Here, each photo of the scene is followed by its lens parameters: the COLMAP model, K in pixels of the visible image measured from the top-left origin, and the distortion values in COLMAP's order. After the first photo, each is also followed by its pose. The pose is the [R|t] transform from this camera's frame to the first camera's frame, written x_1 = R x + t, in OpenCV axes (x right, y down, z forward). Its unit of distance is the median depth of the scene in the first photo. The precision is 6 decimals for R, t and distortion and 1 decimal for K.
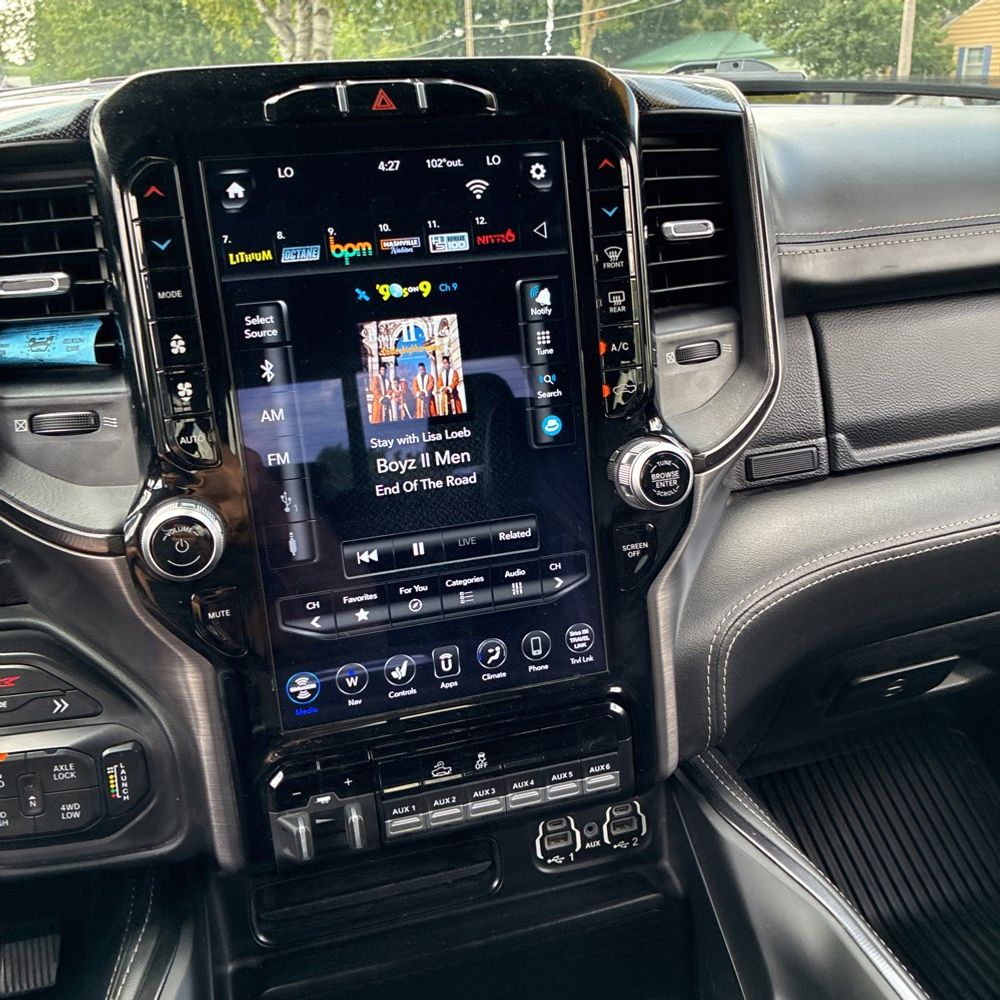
lens RADIAL K [[1013.7, 0, 497.8], [0, 1013.7, 502.7], [0, 0, 1]] dist [0.016566, 0.000000]
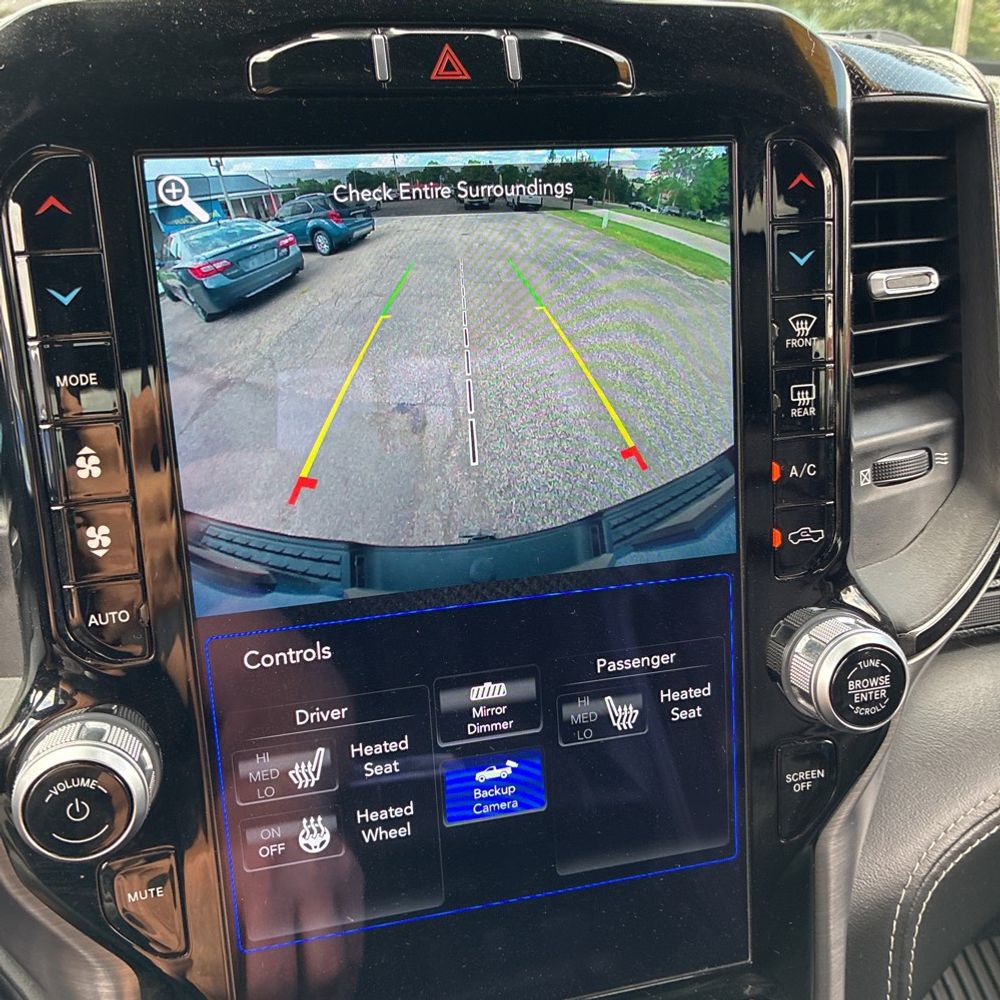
lens RADIAL K [[1013.7, 0, 502.6], [0, 1013.7, 496.1], [0, 0, 1]] dist [0.016566, 0.000000]
pose [[0.998829, 0.045706, -0.015852, -0.056221], [-0.045373, 0.998754, 0.020760, -0.144162], [0.016781, -0.020016, 0.999659, 0.368295]]
